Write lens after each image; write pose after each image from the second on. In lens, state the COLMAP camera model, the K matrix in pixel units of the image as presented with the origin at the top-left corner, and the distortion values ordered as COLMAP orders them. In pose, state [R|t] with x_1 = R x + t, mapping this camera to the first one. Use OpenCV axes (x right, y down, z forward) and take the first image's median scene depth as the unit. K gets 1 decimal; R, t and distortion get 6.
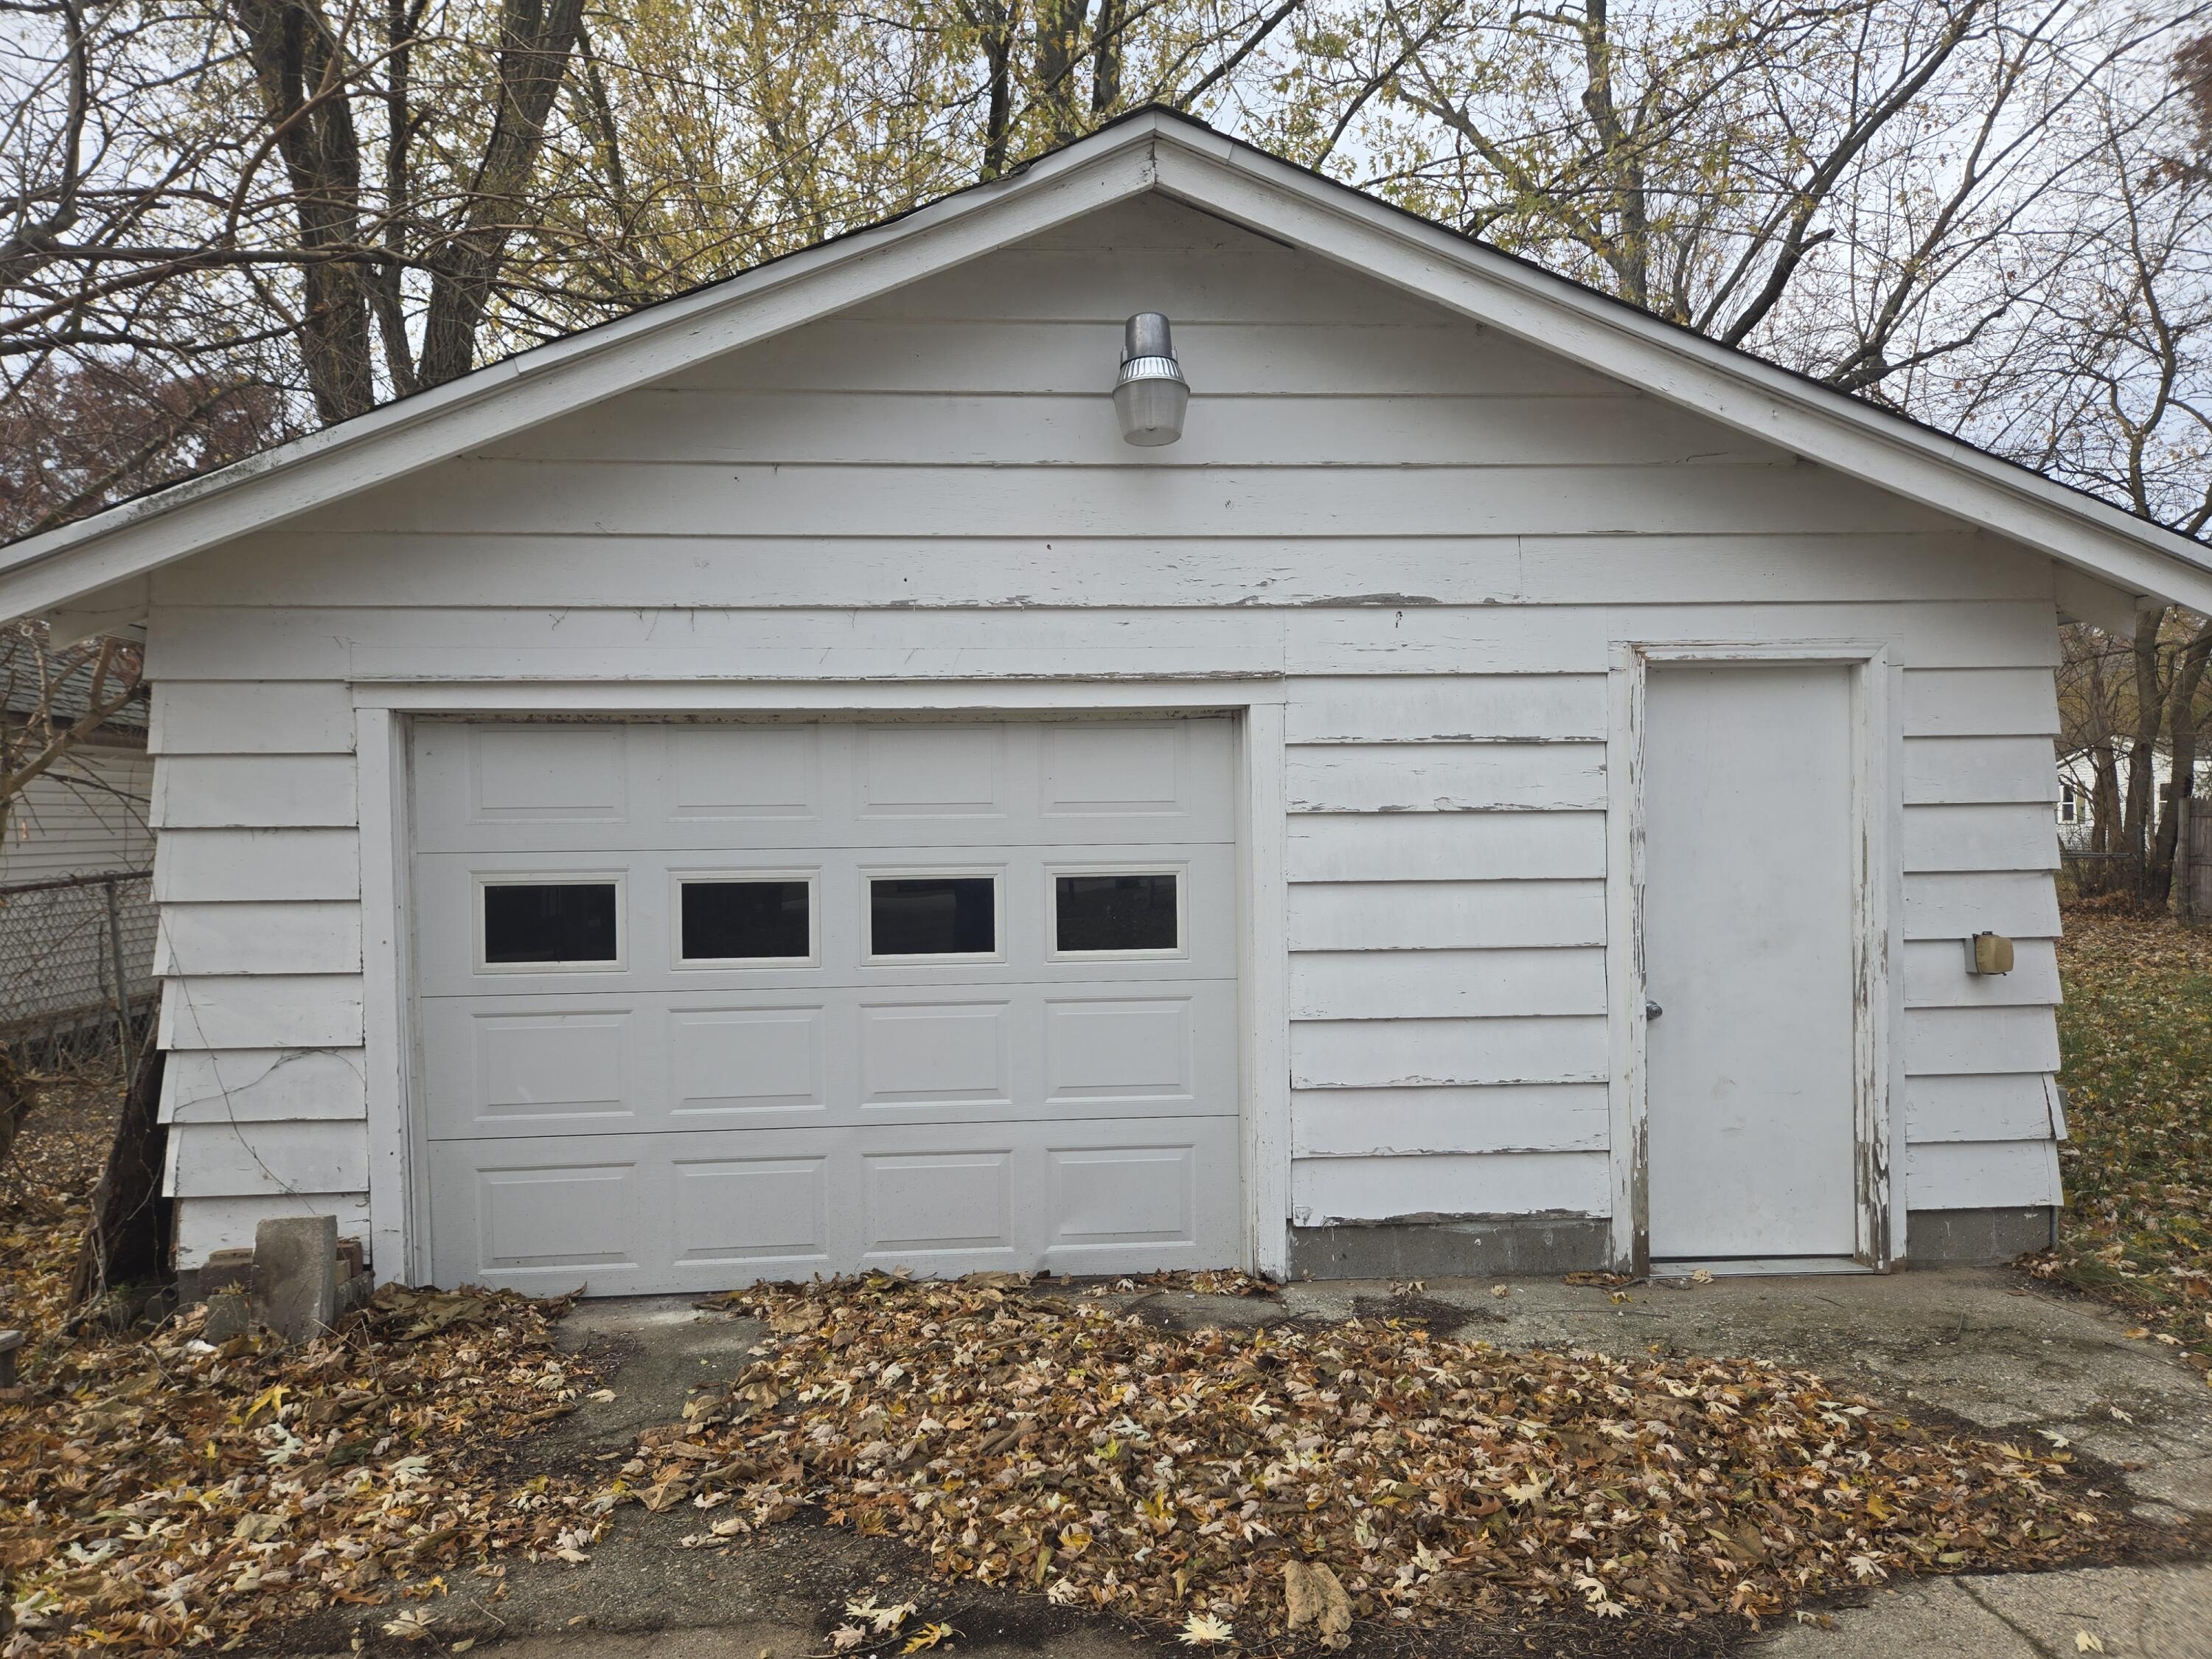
lens RADIAL K [[1488.0, 0, 1106.0], [0, 1488.0, 829.5], [0, 0, 1]] dist [0.046689, -0.004543]
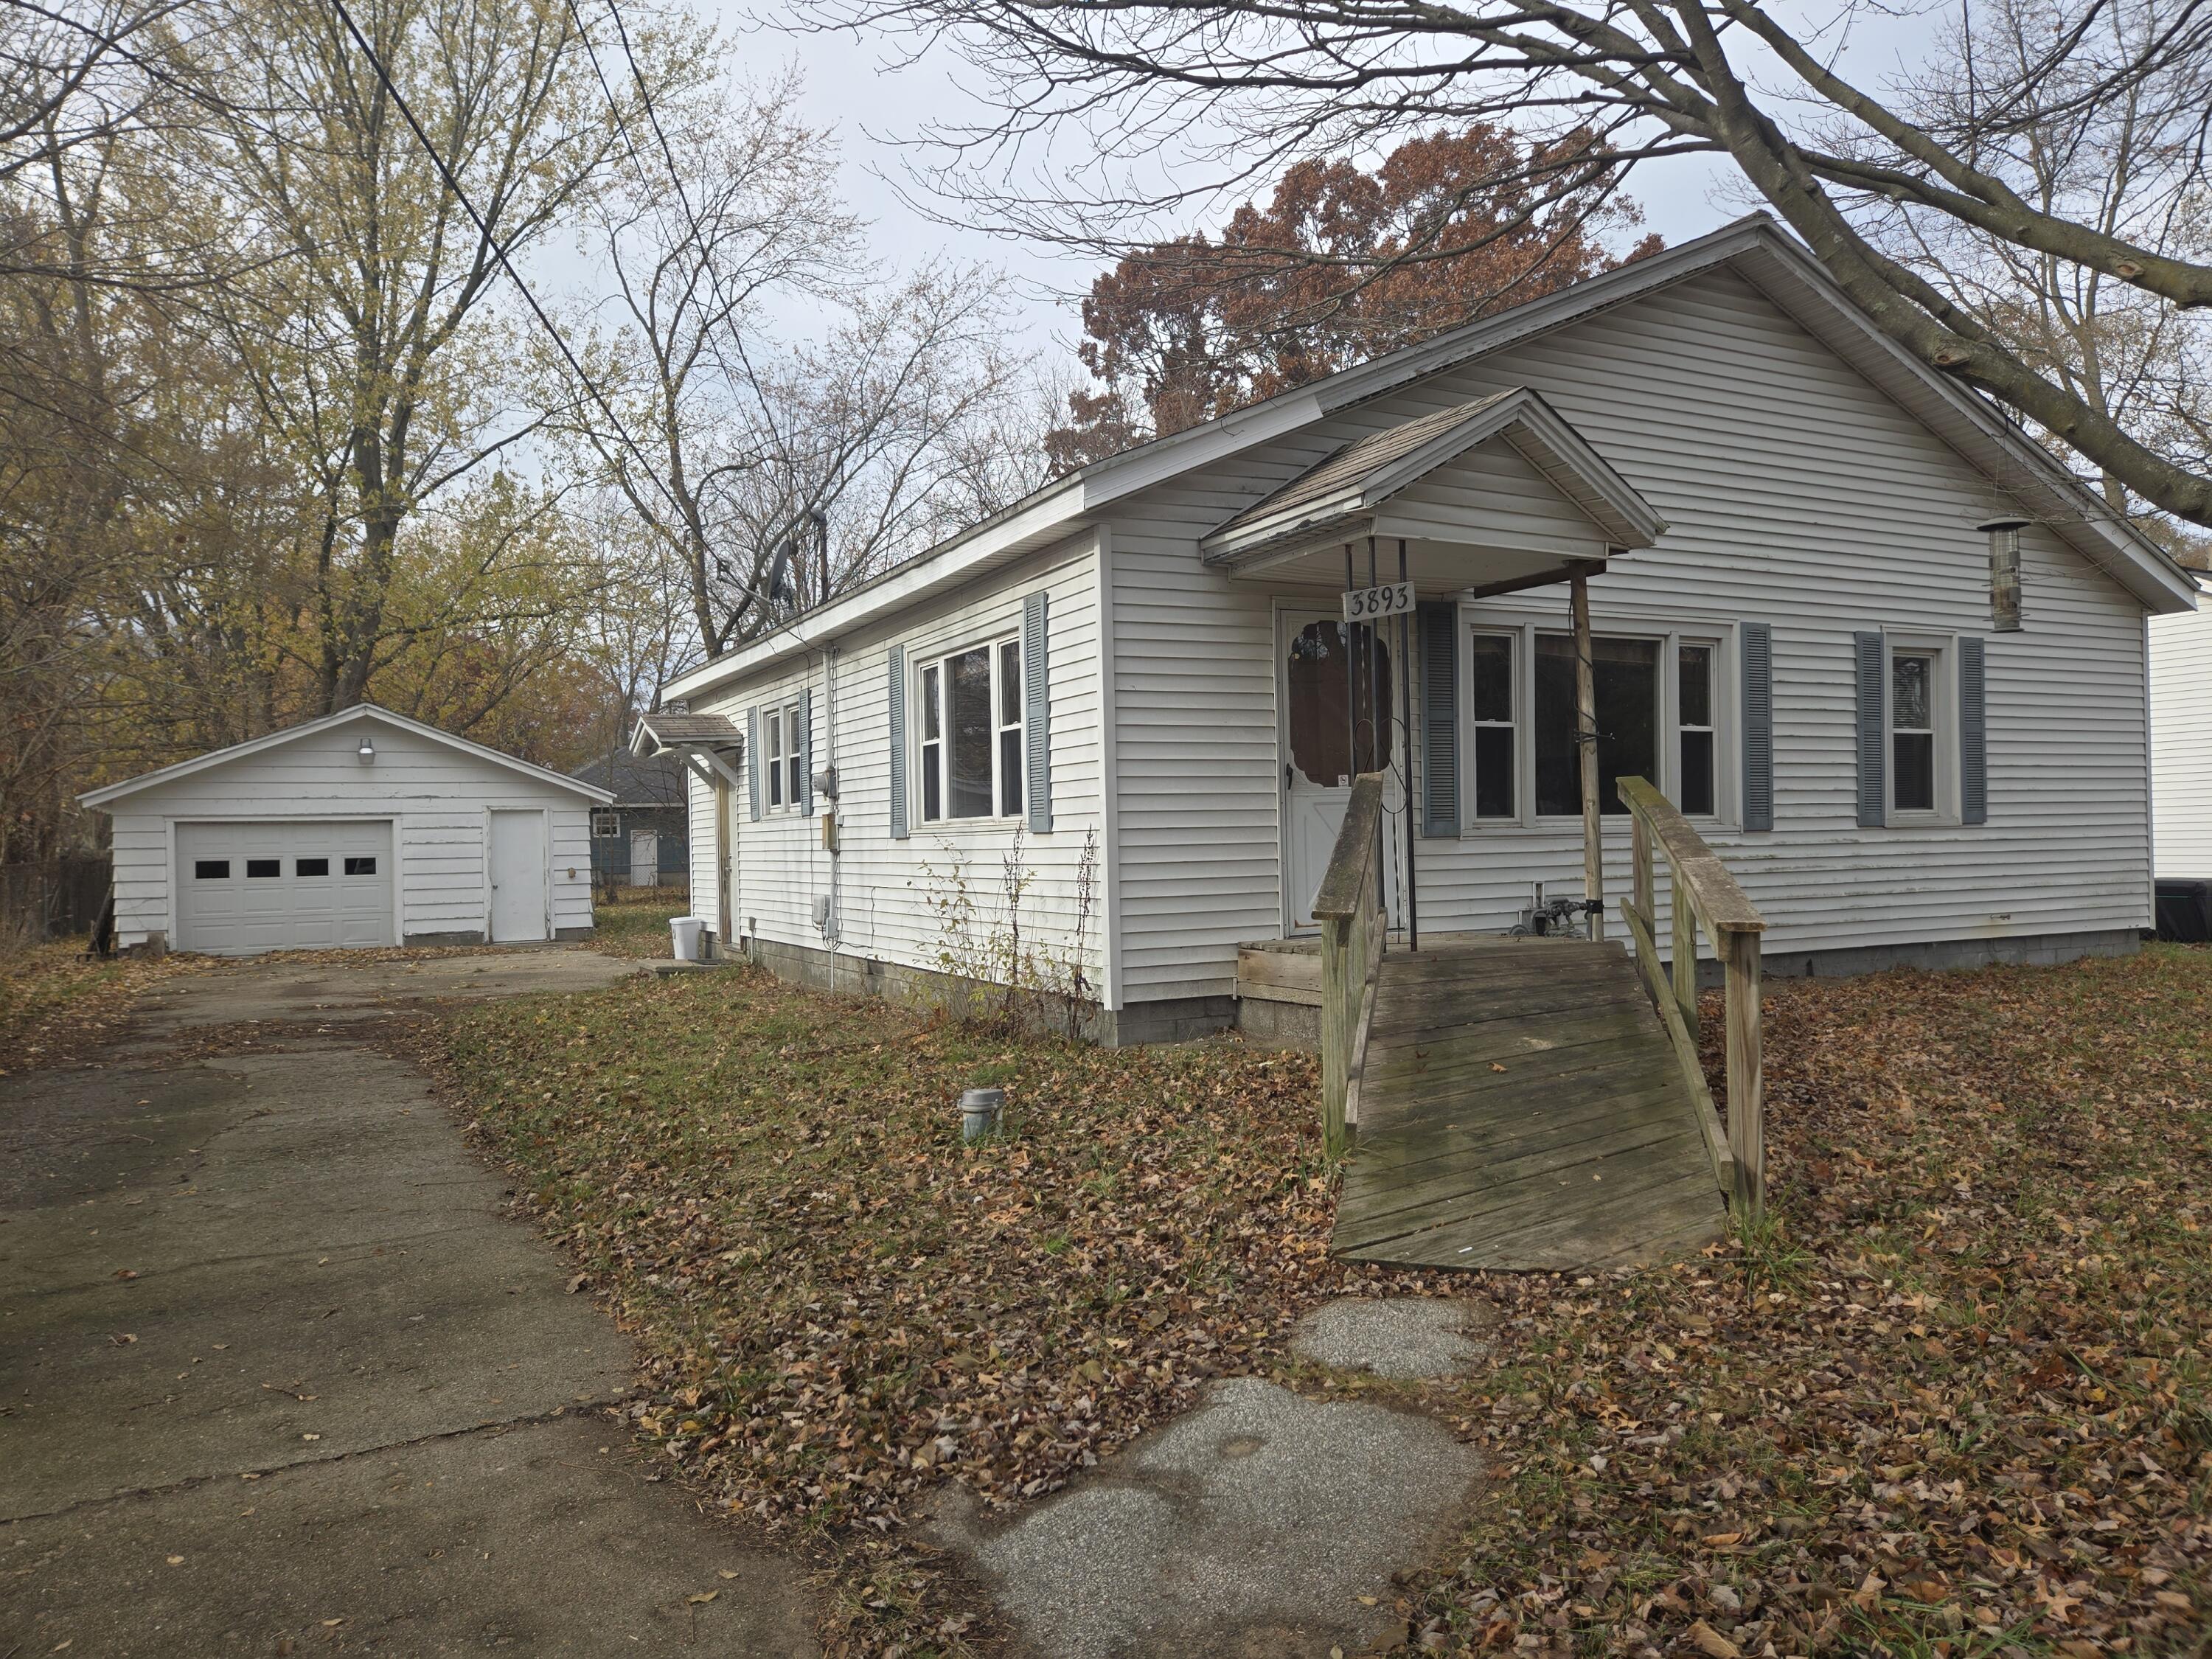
lens RADIAL K [[1488.0, 0, 1106.0], [0, 1488.0, 829.5], [0, 0, 1]] dist [0.046689, -0.004543]
pose [[0.919926, -0.003191, 0.392079, 0.295210], [0.010119, 0.999827, -0.015603, 0.039153], [-0.391962, 0.018321, 0.919799, -4.016422]]
